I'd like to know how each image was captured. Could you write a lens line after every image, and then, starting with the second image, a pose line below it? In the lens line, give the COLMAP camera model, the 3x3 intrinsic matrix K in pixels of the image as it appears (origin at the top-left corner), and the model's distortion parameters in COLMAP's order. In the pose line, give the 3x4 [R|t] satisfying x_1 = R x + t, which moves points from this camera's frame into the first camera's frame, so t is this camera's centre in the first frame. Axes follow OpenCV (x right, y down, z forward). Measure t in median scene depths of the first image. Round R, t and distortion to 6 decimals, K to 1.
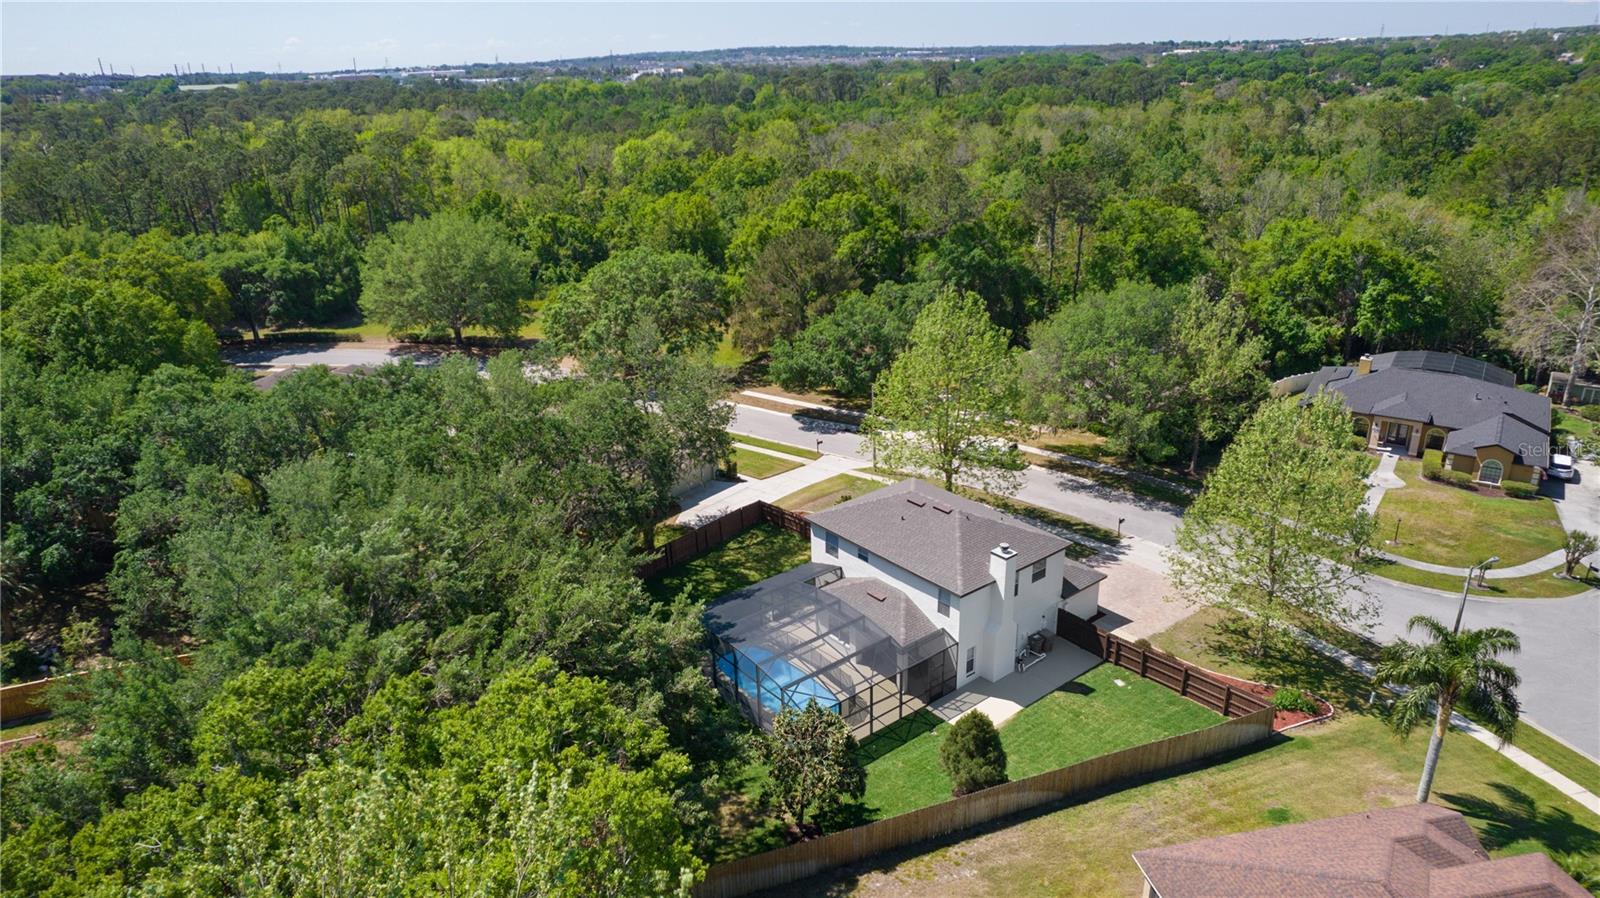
lens RADIAL K [[1034.2, 0, 800.6], [0, 1034.2, 442.2], [0, 0, 1]] dist [-0.083699, 0.076285]
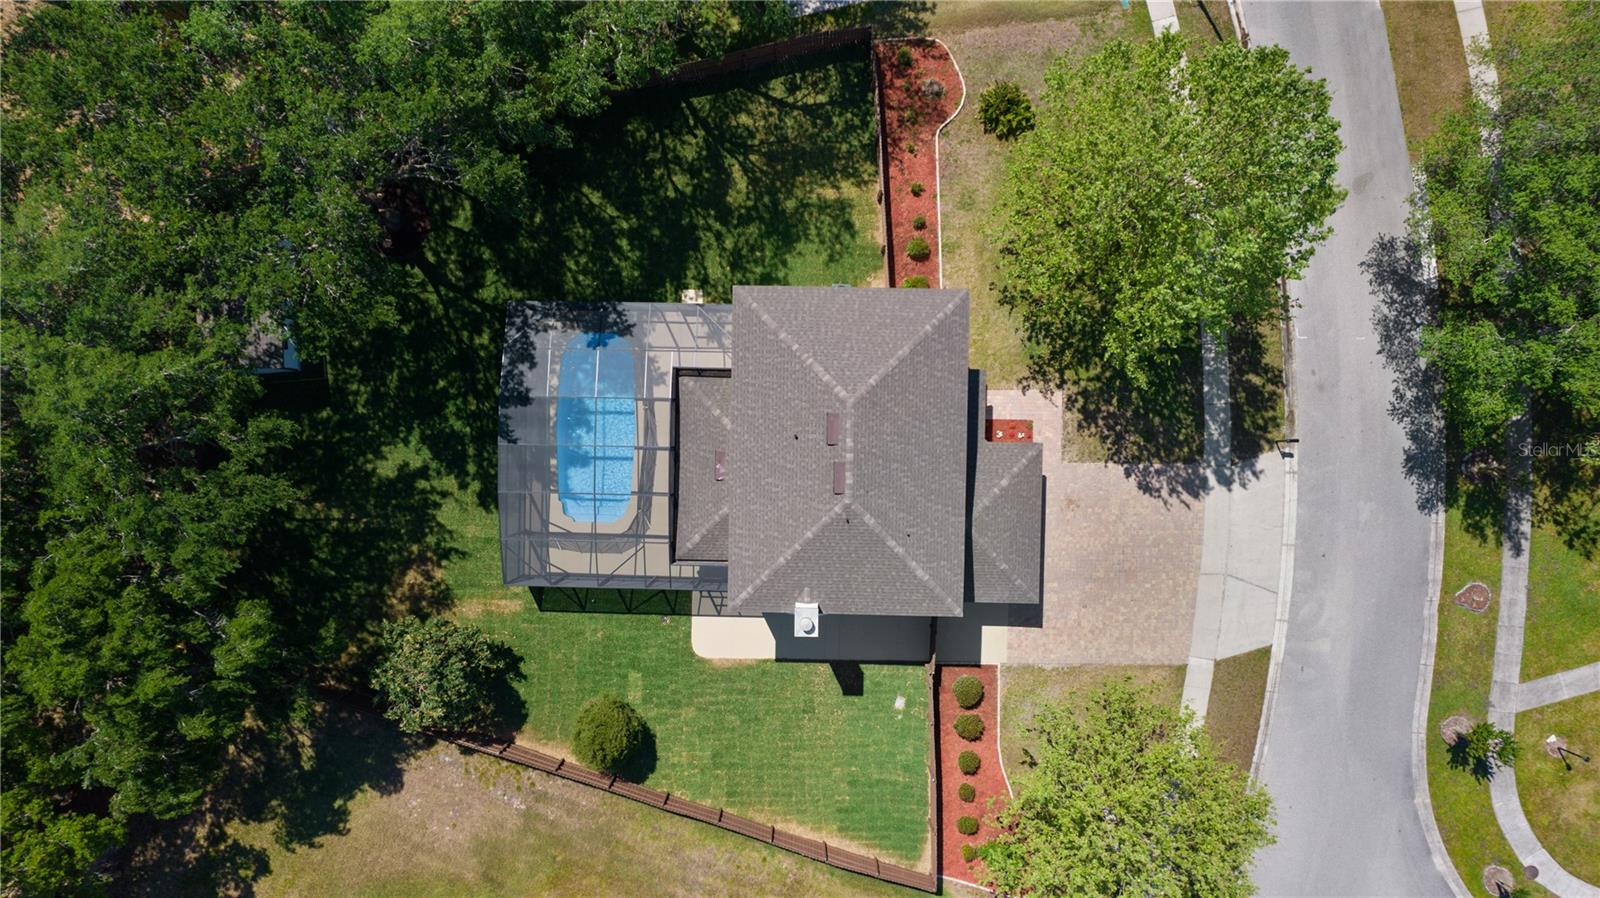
lens RADIAL K [[1044.1, 0, 802.5], [0, 1044.1, 424.5], [0, 0, 1]] dist [-0.081761, 0.076395]
pose [[0.769538, 0.638452, 0.013793, 0.042307], [-0.224253, 0.249947, 0.941933, -0.270344], [0.597931, -0.727946, 0.335519, 0.375488]]
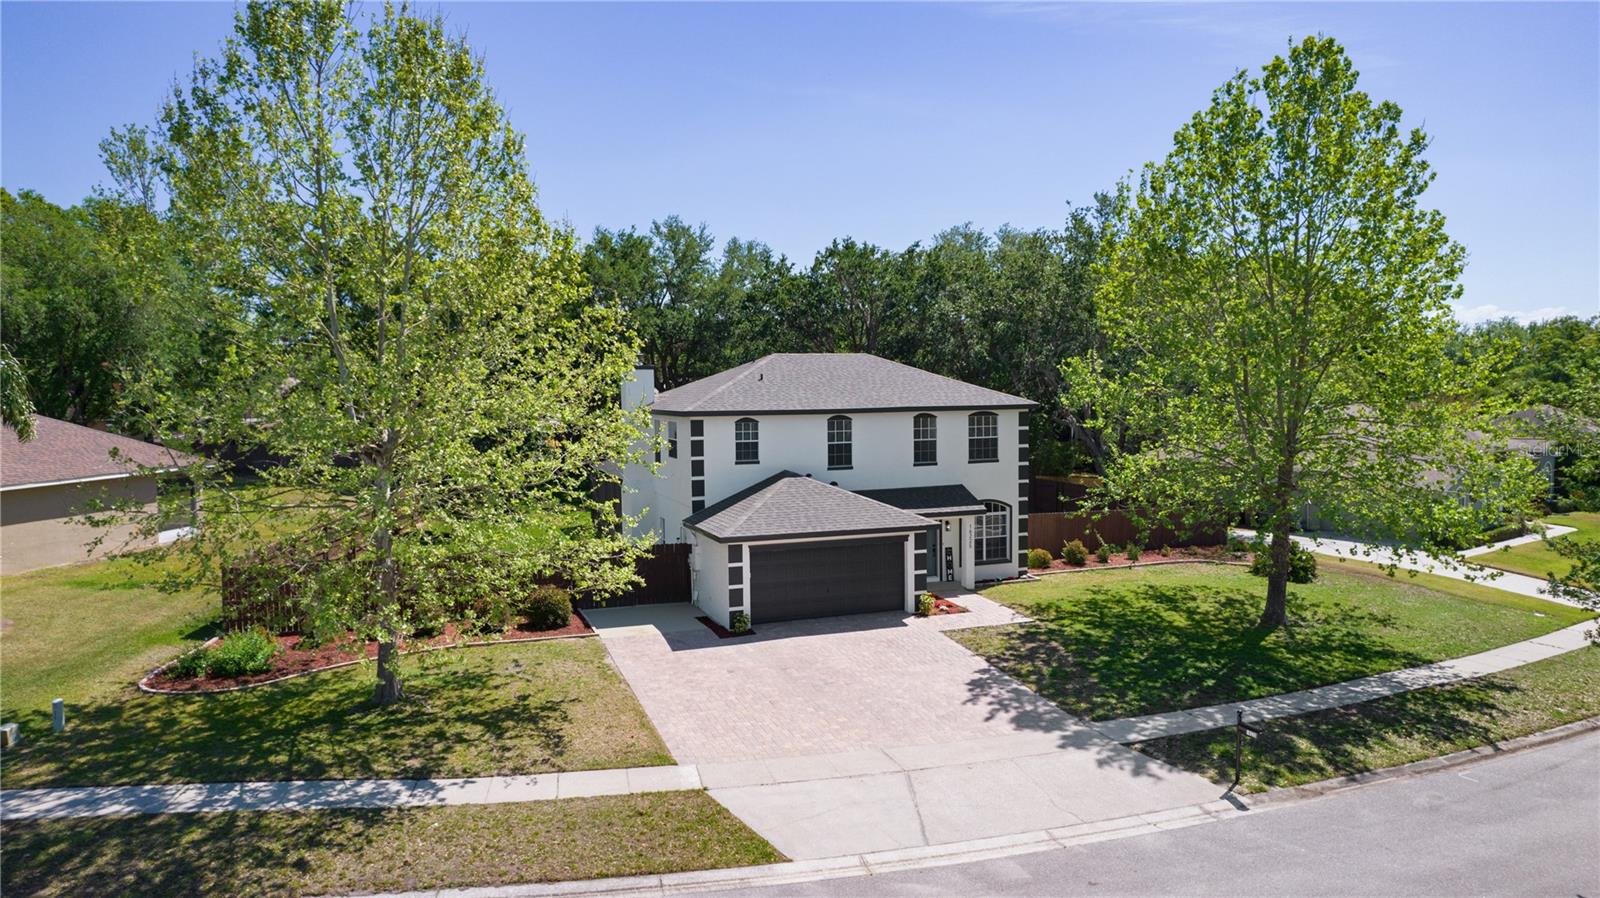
lens RADIAL K [[1044.1, 0, 802.5], [0, 1044.1, 424.5], [0, 0, 1]] dist [-0.081761, 0.076395]
pose [[-0.303094, 0.069564, -0.950418, 0.361994], [-0.327702, 0.928901, 0.172496, -0.004067], [0.894844, 0.363737, -0.258748, 0.565723]]
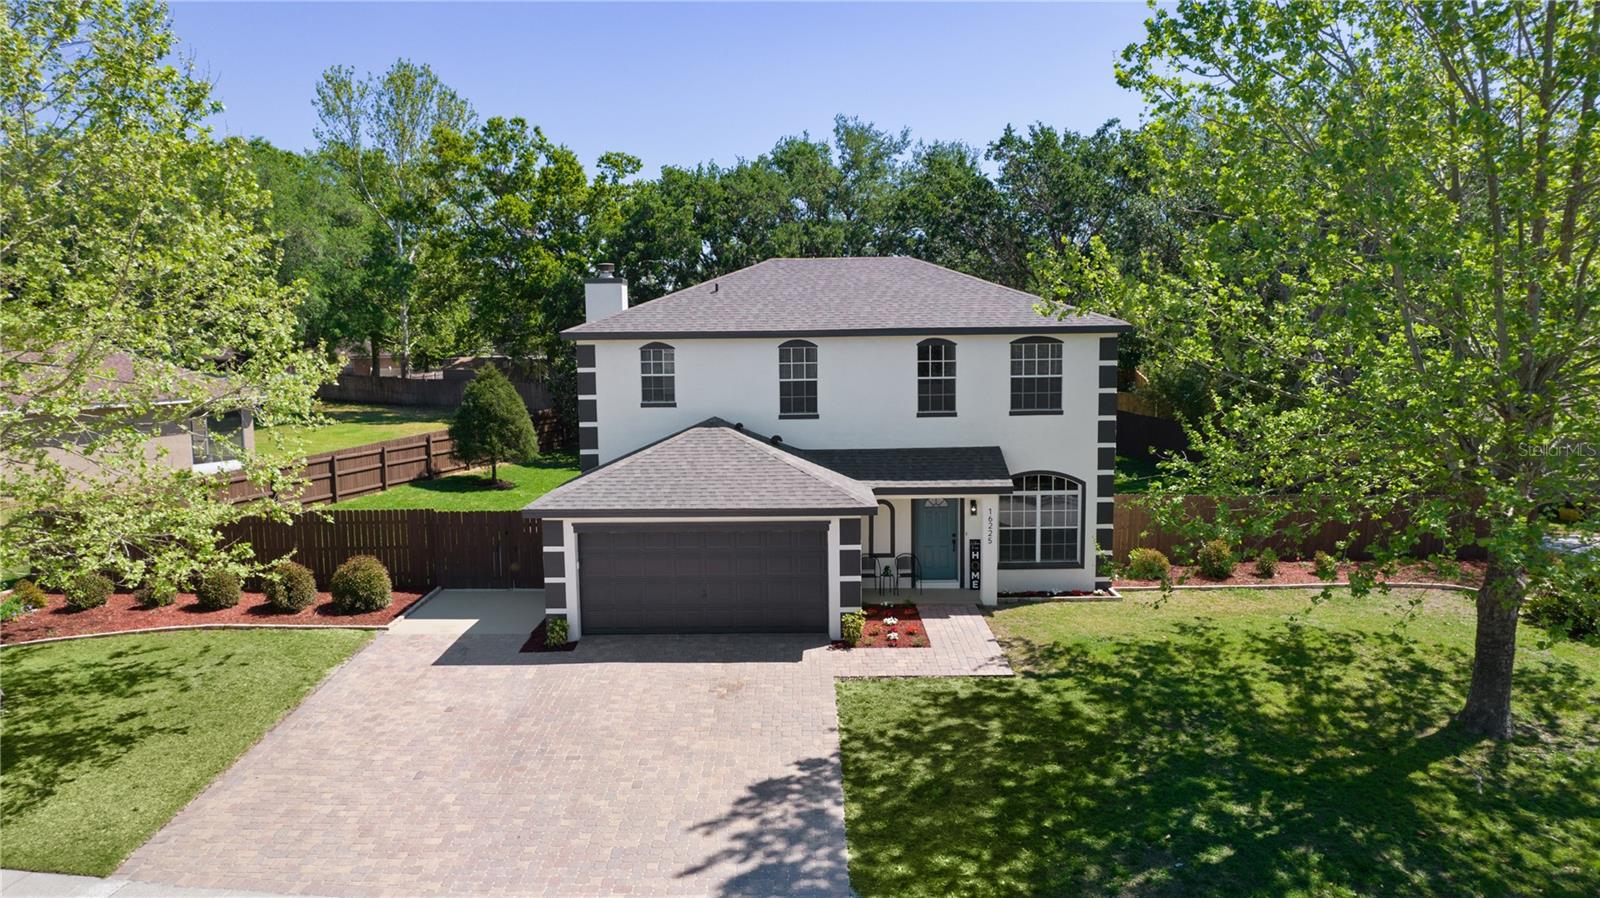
lens RADIAL K [[1046.5, 0, 796.6], [0, 1046.5, 433.6], [0, 0, 1]] dist [-0.080067, 0.072152]
pose [[-0.632691, 0.109836, -0.766576, 0.244920], [-0.251875, 0.906882, 0.337824, -0.011039], [0.732298, 0.406819, -0.546111, 0.613678]]
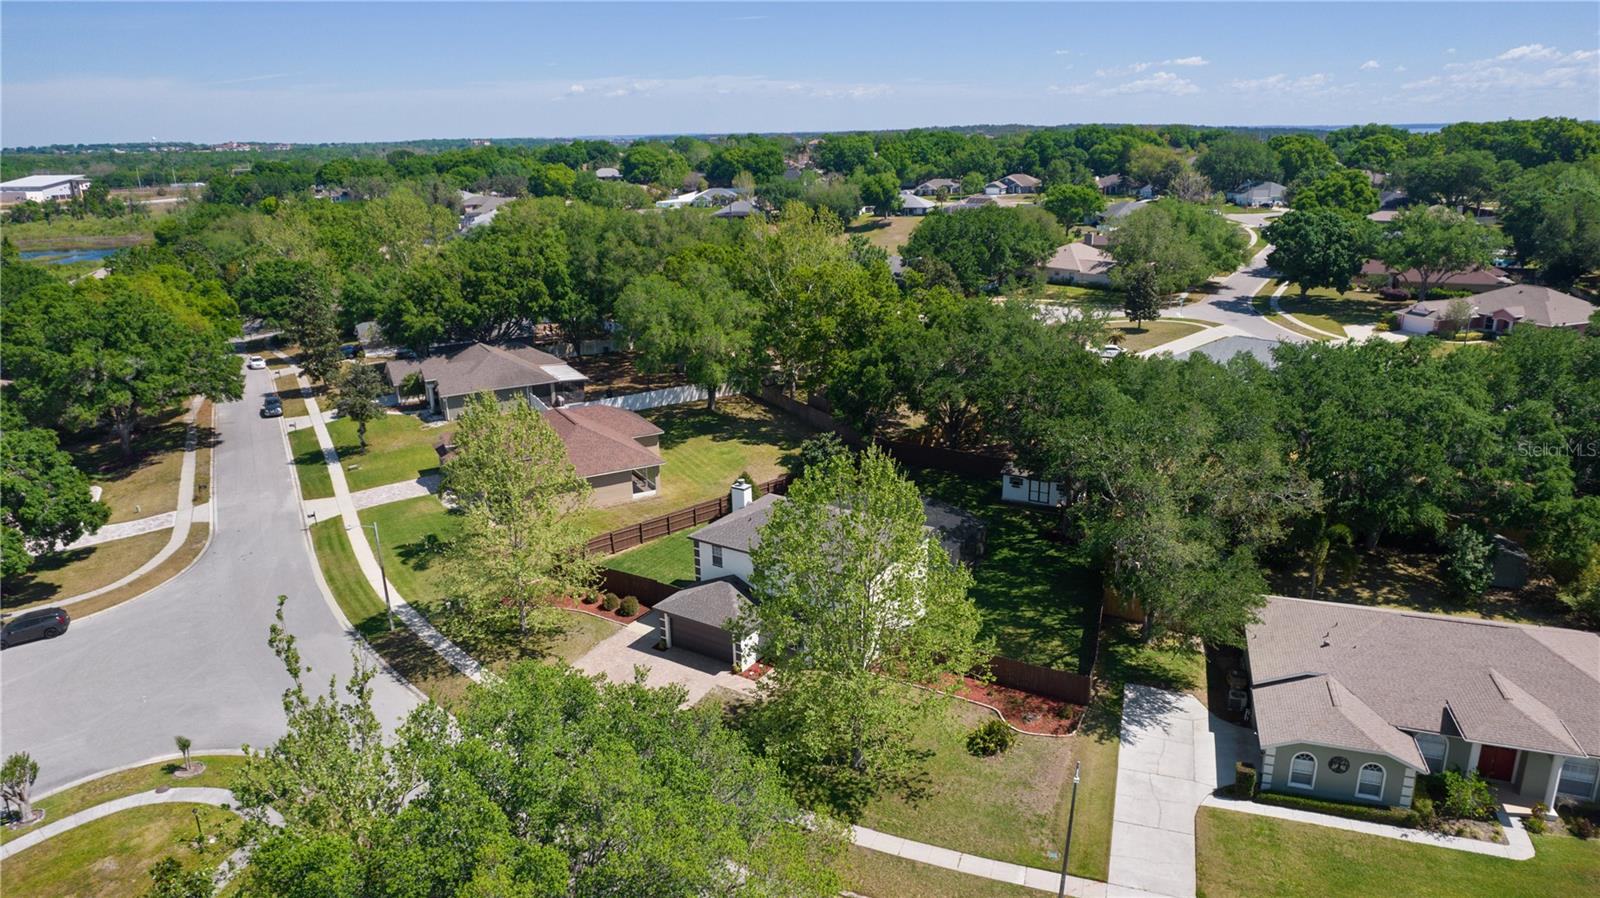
lens RADIAL K [[1046.5, 0, 796.6], [0, 1046.5, 433.6], [0, 0, 1]] dist [-0.080067, 0.072152]
pose [[-0.948162, 0.130557, -0.289731, 0.220227], [-0.074870, 0.794274, 0.602929, -0.322290], [0.308843, 0.593367, -0.743325, 0.856087]]
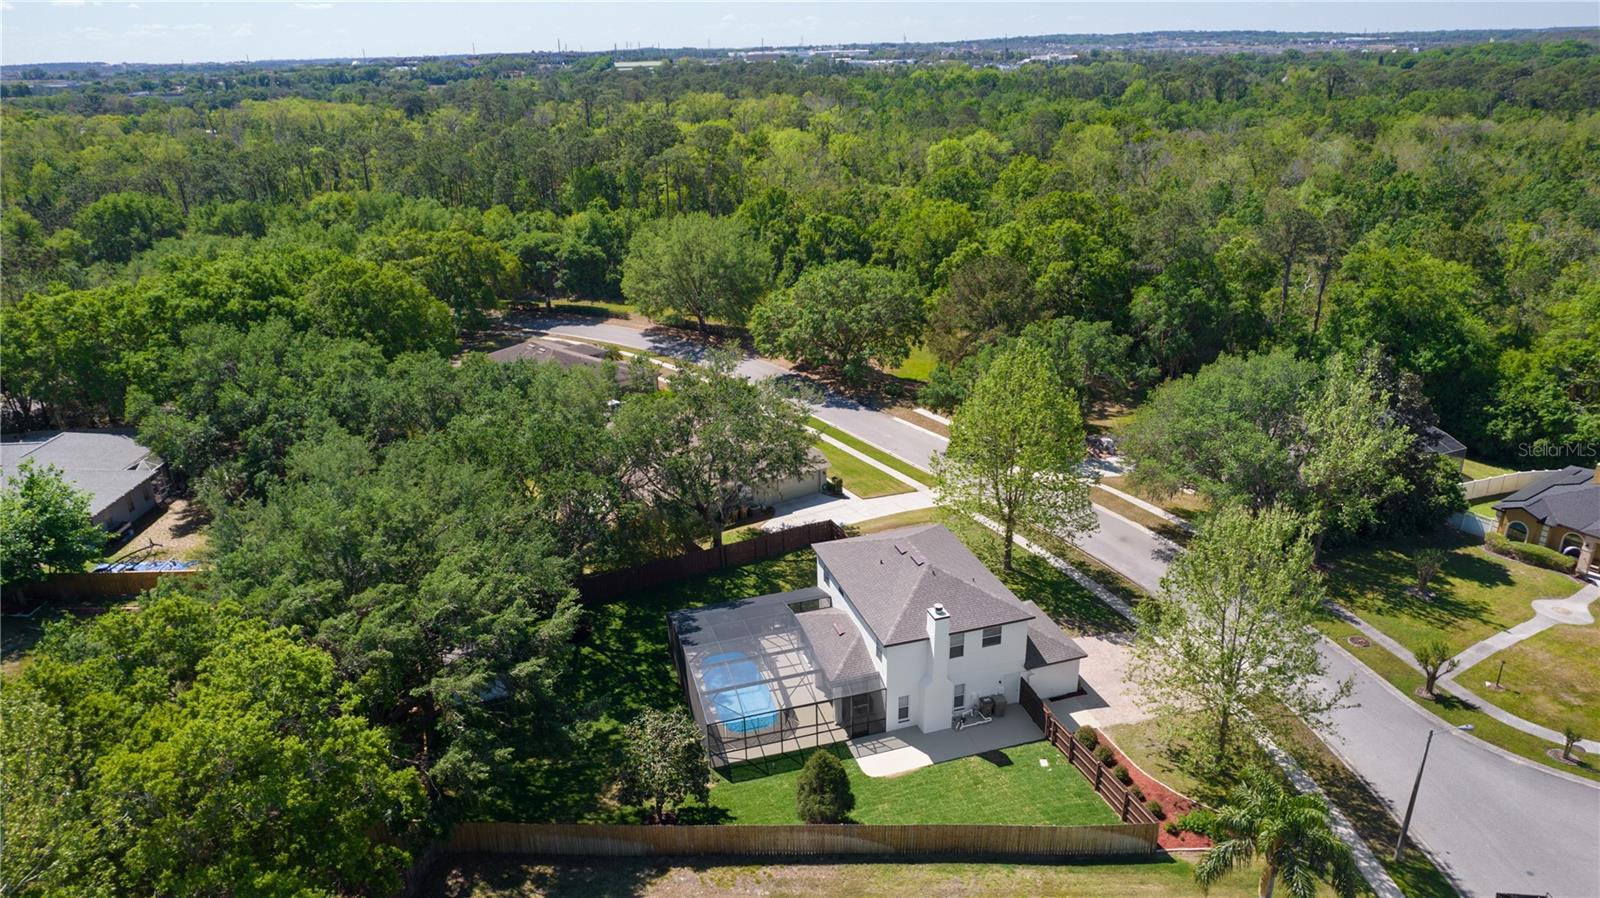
lens RADIAL K [[1044.1, 0, 802.5], [0, 1044.1, 424.5], [0, 0, 1]] dist [-0.081761, 0.076395]
pose [[0.931615, 0.129708, -0.339513, 0.176235], [-0.130052, 0.991266, 0.021844, -0.037733], [0.339381, 0.023804, 0.940348, -0.016394]]
